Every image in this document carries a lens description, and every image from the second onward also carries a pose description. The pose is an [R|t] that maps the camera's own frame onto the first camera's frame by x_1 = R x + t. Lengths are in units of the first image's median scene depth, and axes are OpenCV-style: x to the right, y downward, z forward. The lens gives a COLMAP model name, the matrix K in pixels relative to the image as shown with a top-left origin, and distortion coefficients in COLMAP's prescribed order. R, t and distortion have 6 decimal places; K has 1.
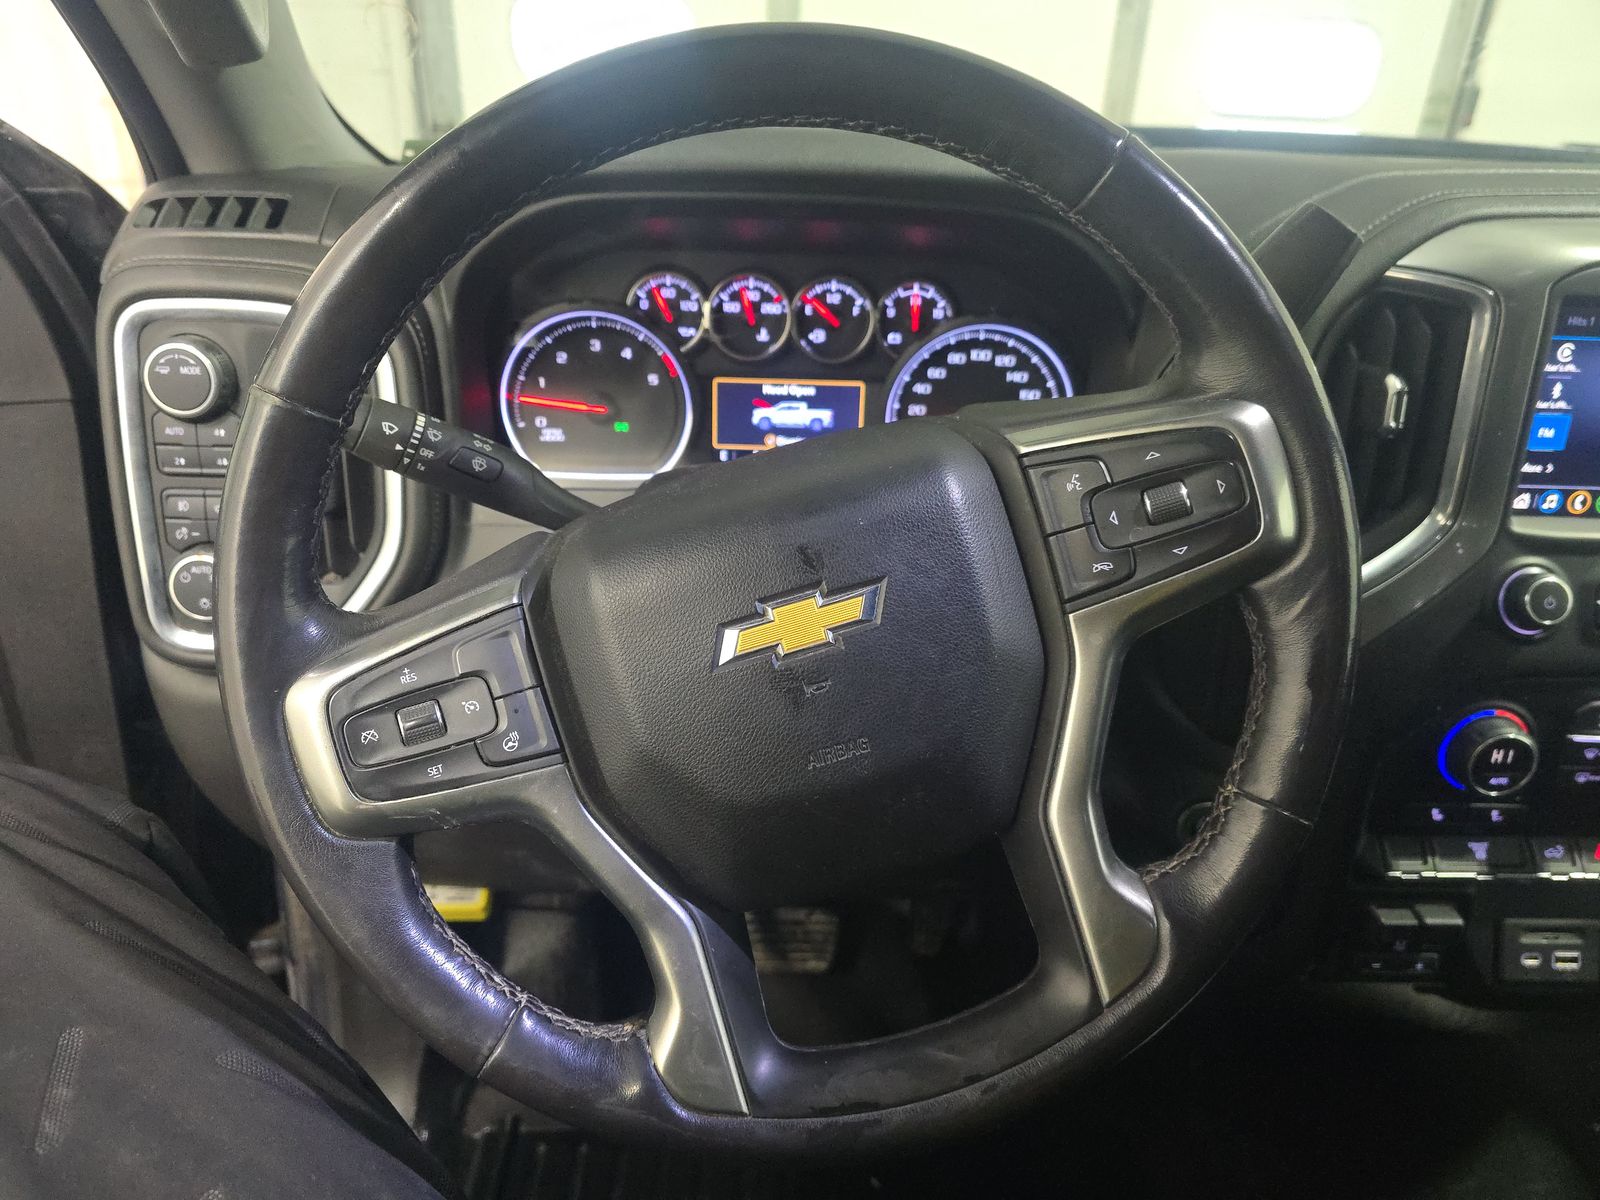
lens RADIAL K [[1066.6, 0, 797.4], [0, 1066.6, 609.0], [0, 0, 1]] dist [0.011750, -0.020646]
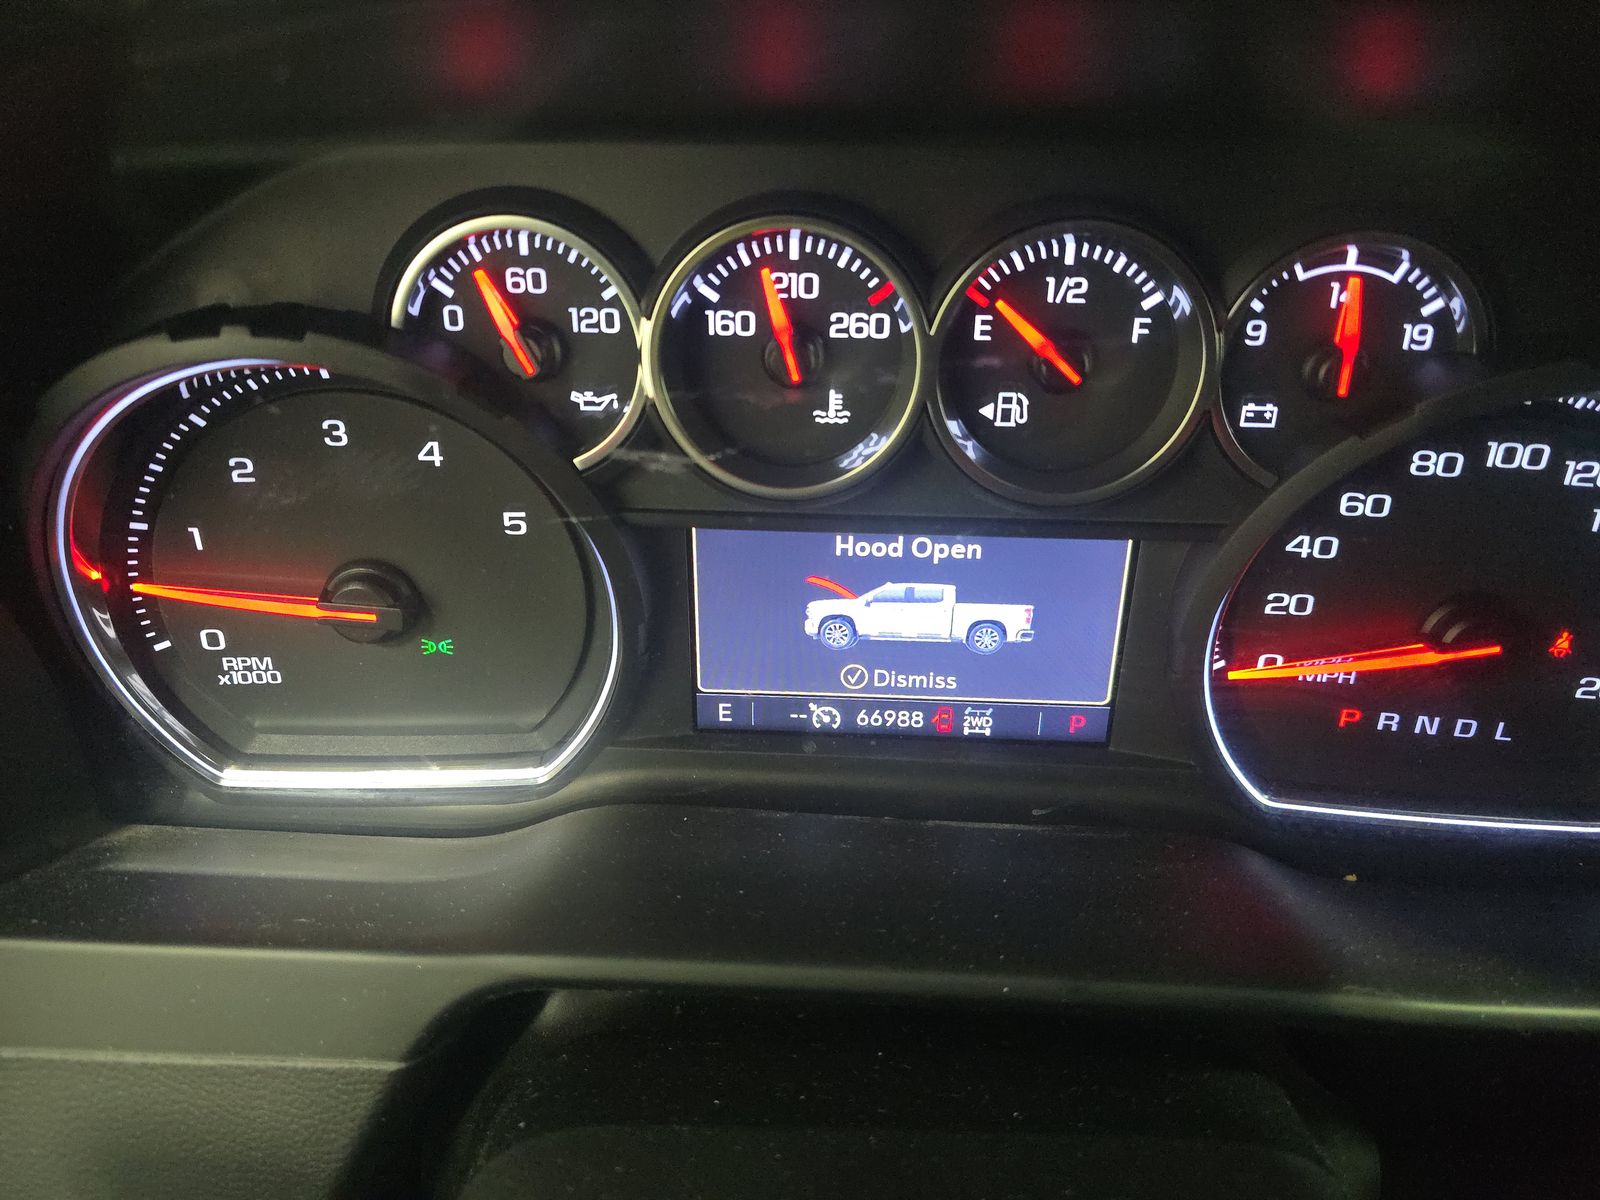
lens RADIAL K [[1066.6, 0, 798.5], [0, 1066.6, 595.3], [0, 0, 1]] dist [0.011750, -0.020646]
pose [[0.996939, 0.011572, -0.077322, -0.017500], [-0.002985, 0.993899, 0.110256, -0.239539], [0.078126, -0.109688, 0.990891, 0.689430]]
